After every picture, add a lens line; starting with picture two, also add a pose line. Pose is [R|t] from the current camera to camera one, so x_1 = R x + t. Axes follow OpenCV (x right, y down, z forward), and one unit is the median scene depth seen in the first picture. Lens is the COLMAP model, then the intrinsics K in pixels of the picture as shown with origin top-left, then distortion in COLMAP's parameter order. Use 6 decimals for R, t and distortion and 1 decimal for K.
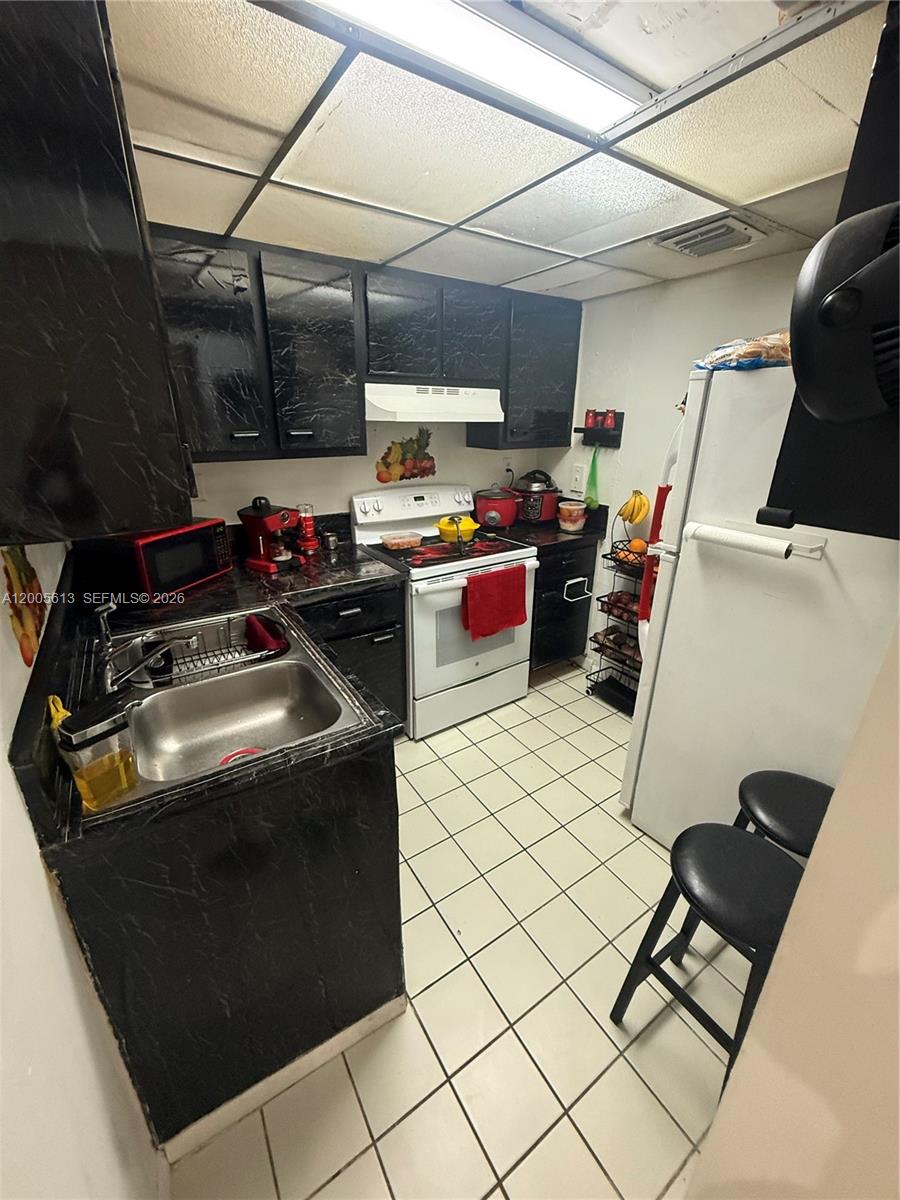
lens RADIAL K [[478.1, 0, 450.5], [0, 478.1, 598.8], [0, 0, 1]] dist [0.000986, -0.000273]
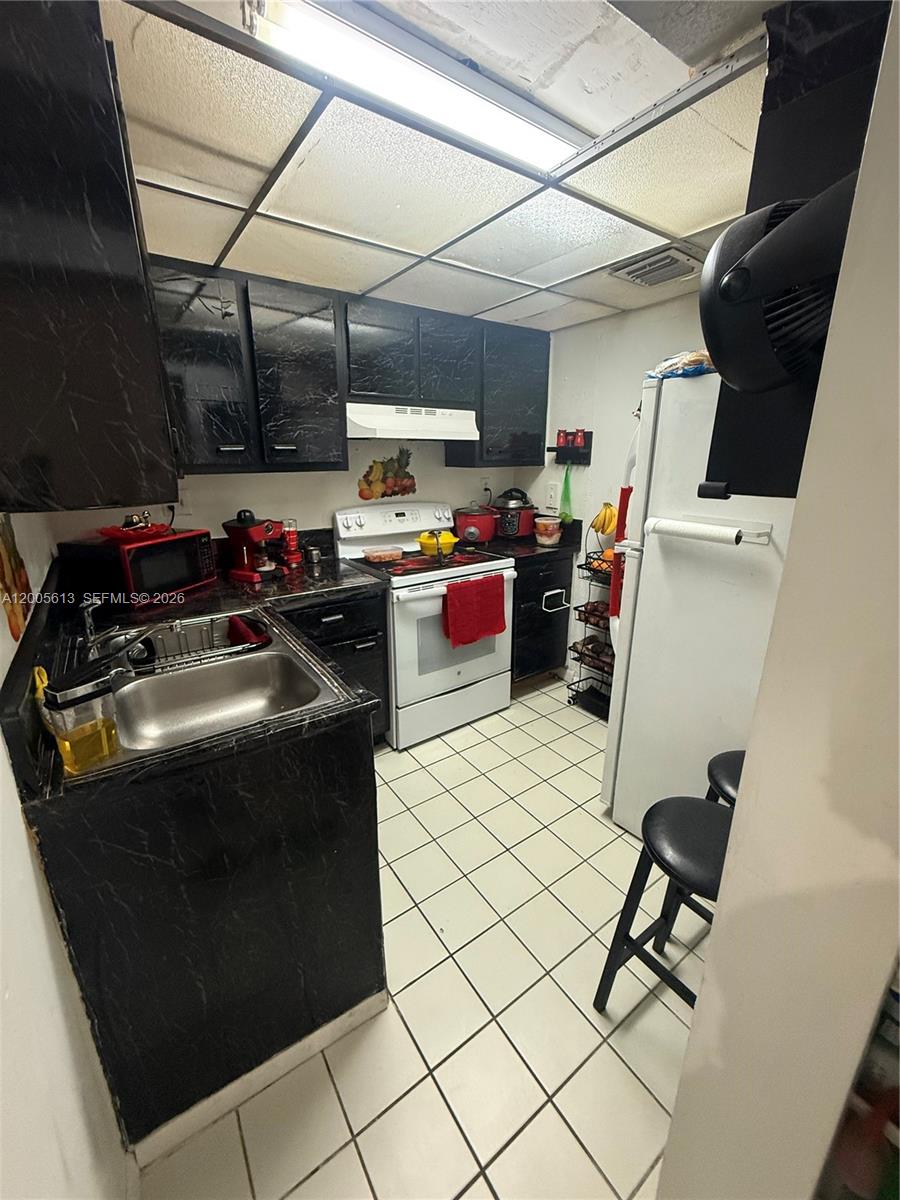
lens RADIAL K [[478.1, 0, 450.3], [0, 478.1, 598.2], [0, 0, 1]] dist [0.000986, -0.000273]
pose [[0.999495, -0.017134, 0.026779, 0.022976], [0.019036, 0.997188, -0.072477, 0.091362], [-0.025462, 0.072950, 0.997011, -0.042819]]
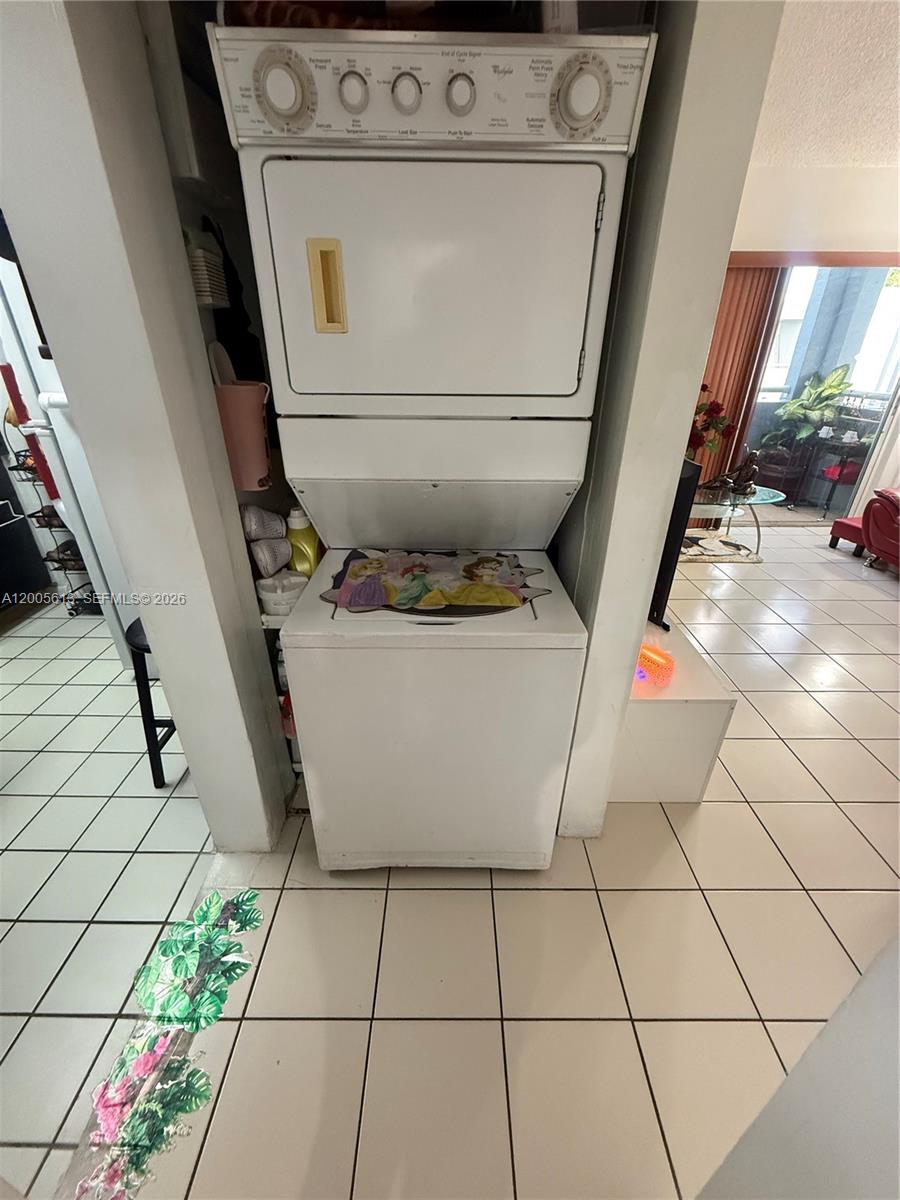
lens RADIAL K [[478.1, 0, 448.1], [0, 478.1, 596.1], [0, 0, 1]] dist [0.000986, -0.000273]
pose [[0.557211, -0.382093, 0.737239, 0.019490], [0.295924, 0.920924, 0.253630, 0.289982], [-0.775851, 0.076841, 0.626220, -0.434167]]
